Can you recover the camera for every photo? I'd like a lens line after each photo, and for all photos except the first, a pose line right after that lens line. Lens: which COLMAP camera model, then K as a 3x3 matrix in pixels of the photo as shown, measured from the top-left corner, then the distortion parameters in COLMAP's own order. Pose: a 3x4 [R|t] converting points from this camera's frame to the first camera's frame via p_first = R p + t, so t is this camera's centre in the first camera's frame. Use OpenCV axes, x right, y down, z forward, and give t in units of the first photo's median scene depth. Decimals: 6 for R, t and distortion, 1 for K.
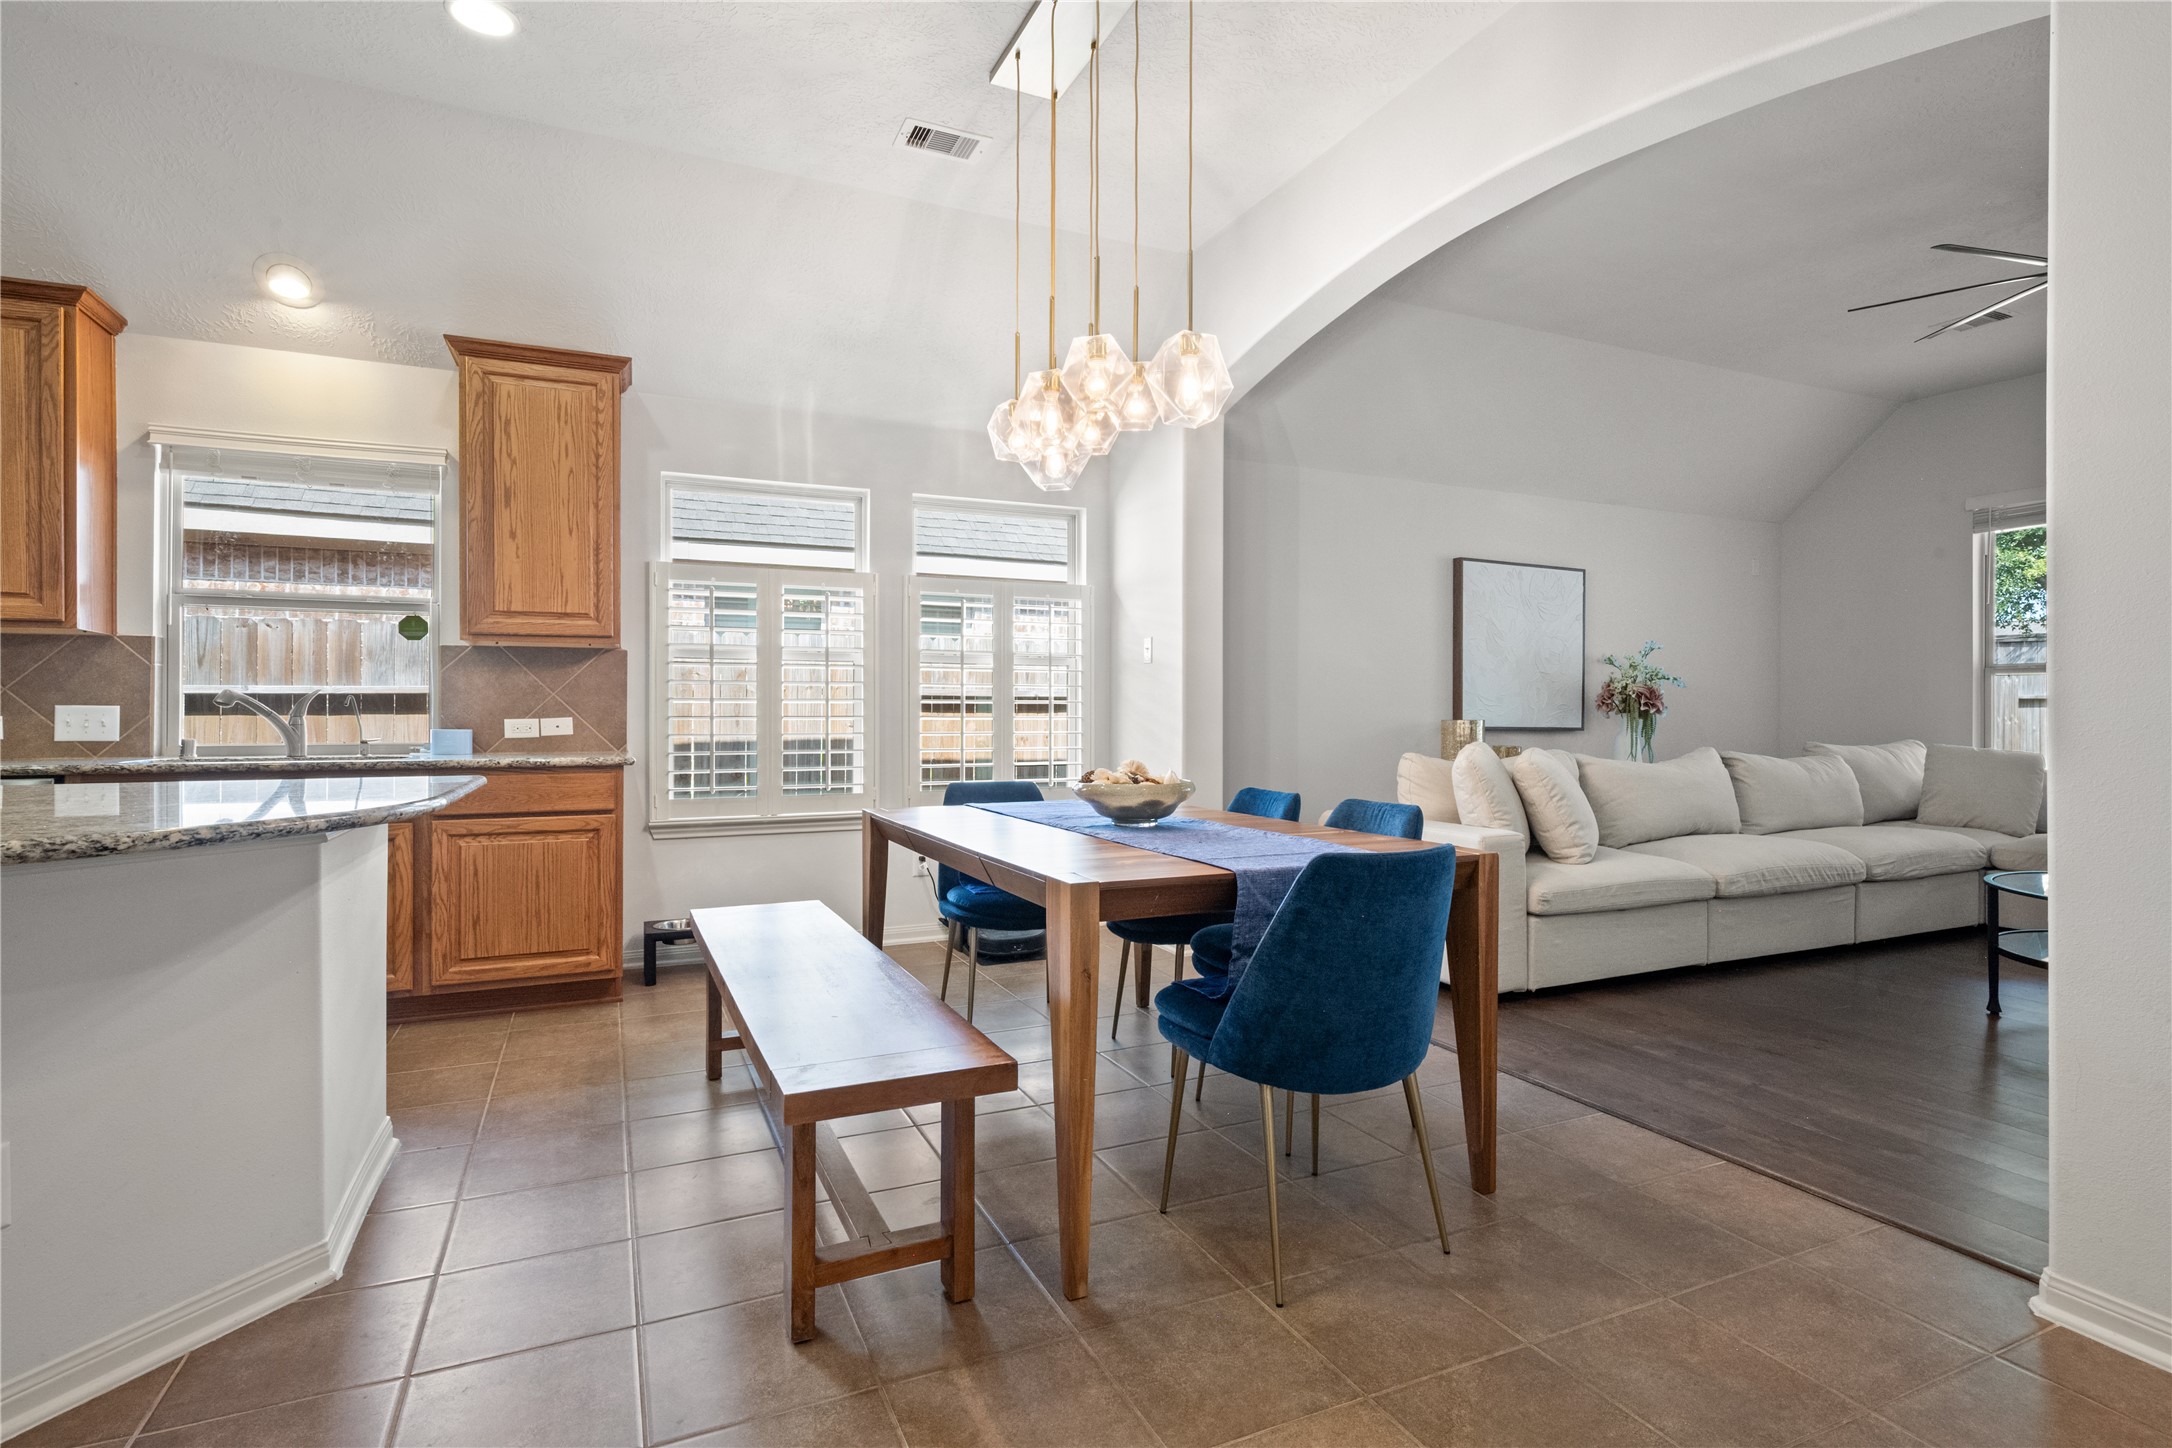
lens RADIAL K [[1050.3, 0, 1087.5], [0, 1050.3, 712.4], [0, 0, 1]] dist [0.006163, -0.000781]
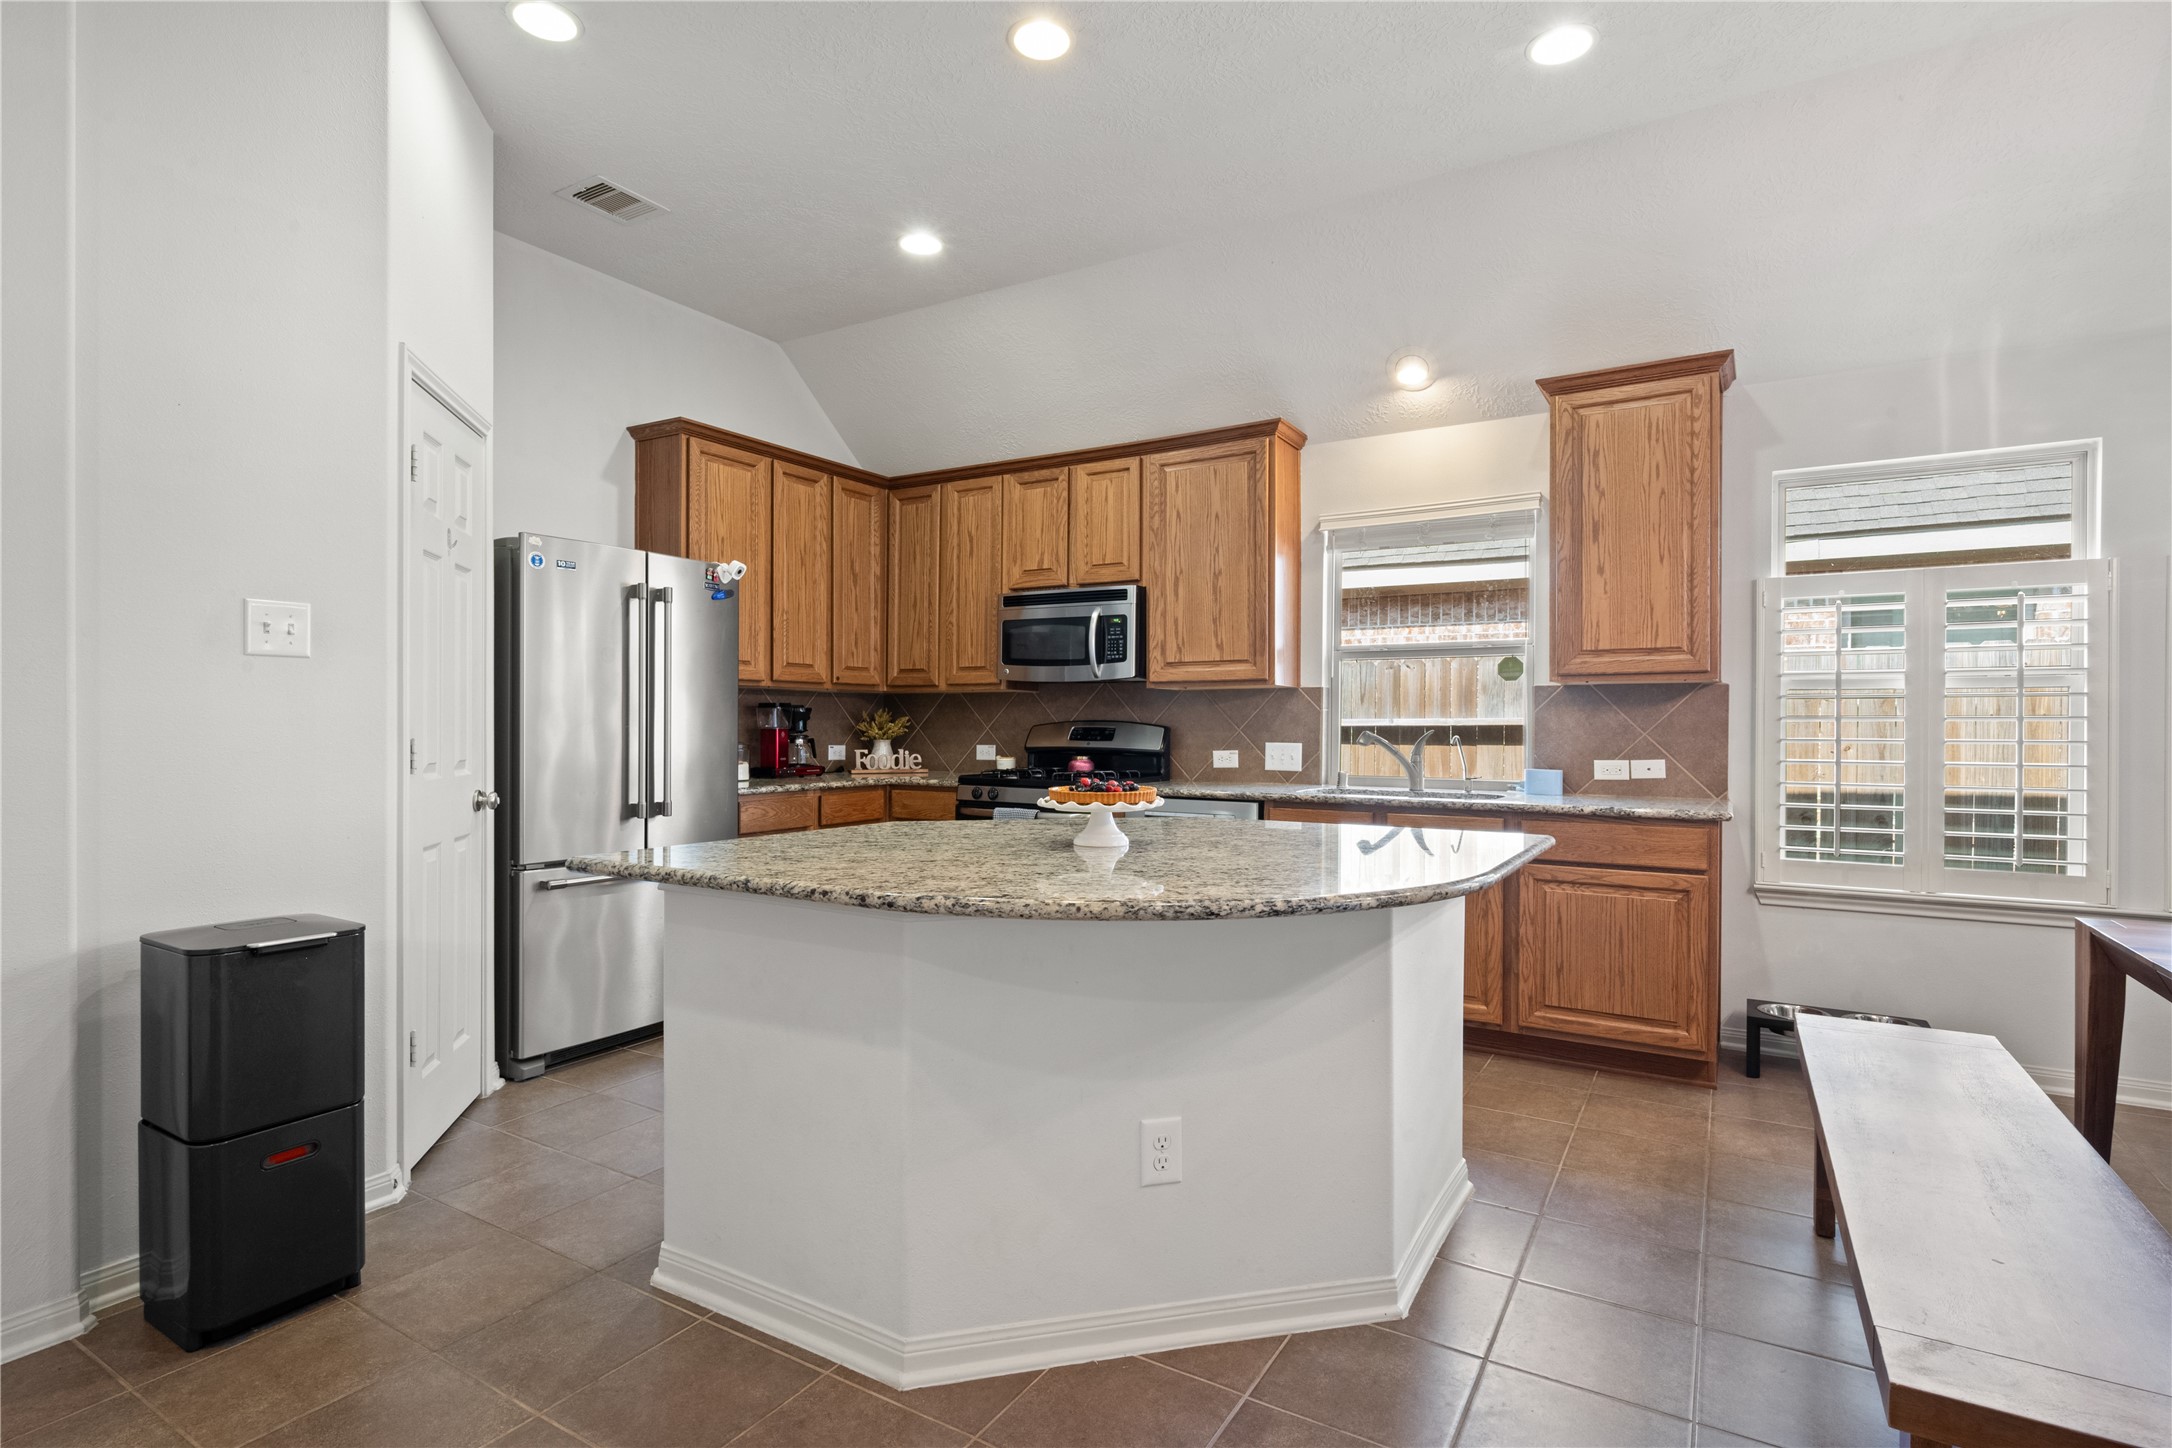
lens RADIAL K [[1070.2, 0, 1094.3], [0, 1070.2, 727.9], [0, 0, 1]] dist [-0.002460, -0.001161]
pose [[0.565273, 0.005803, -0.824884, -0.002817], [-0.002256, 0.999982, 0.005489, -0.028750], [0.824901, -0.001242, 0.565276, 0.067865]]
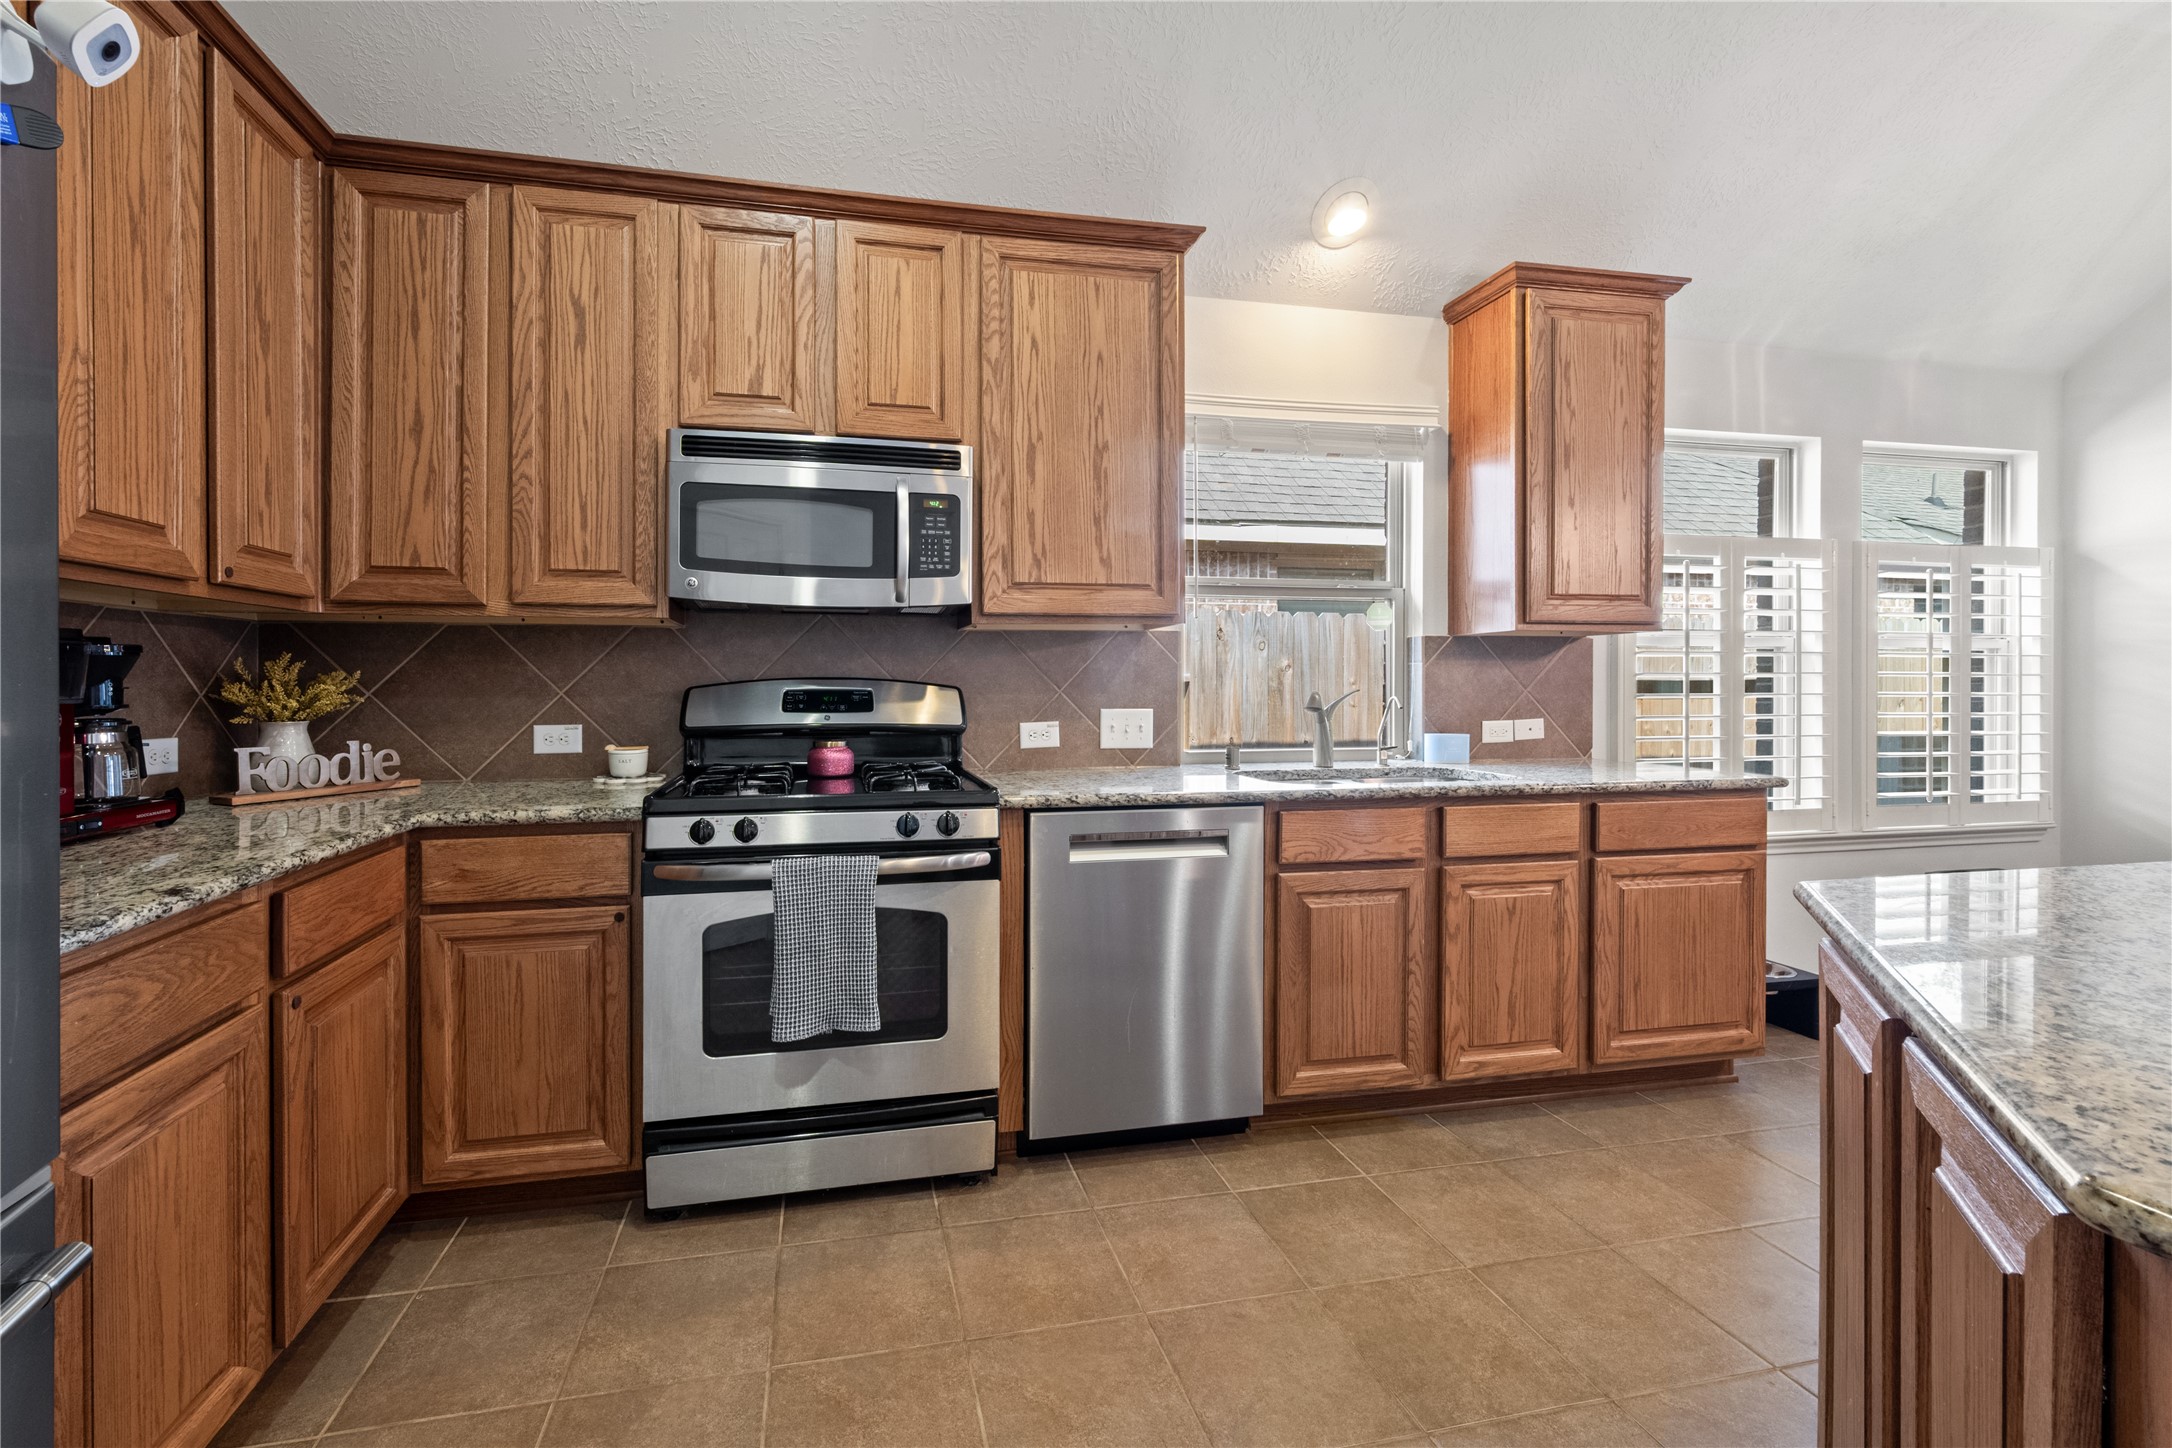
lens RADIAL K [[875.8, 0, 997.1], [0, 875.8, 686.5], [0, 0, 1]] dist [0.000075, 0.000077]
pose [[0.974478, 0.000236, -0.224483, -0.813239], [0.001399, 0.999974, 0.007123, -0.028598], [0.224479, -0.007256, 0.974452, 0.223267]]
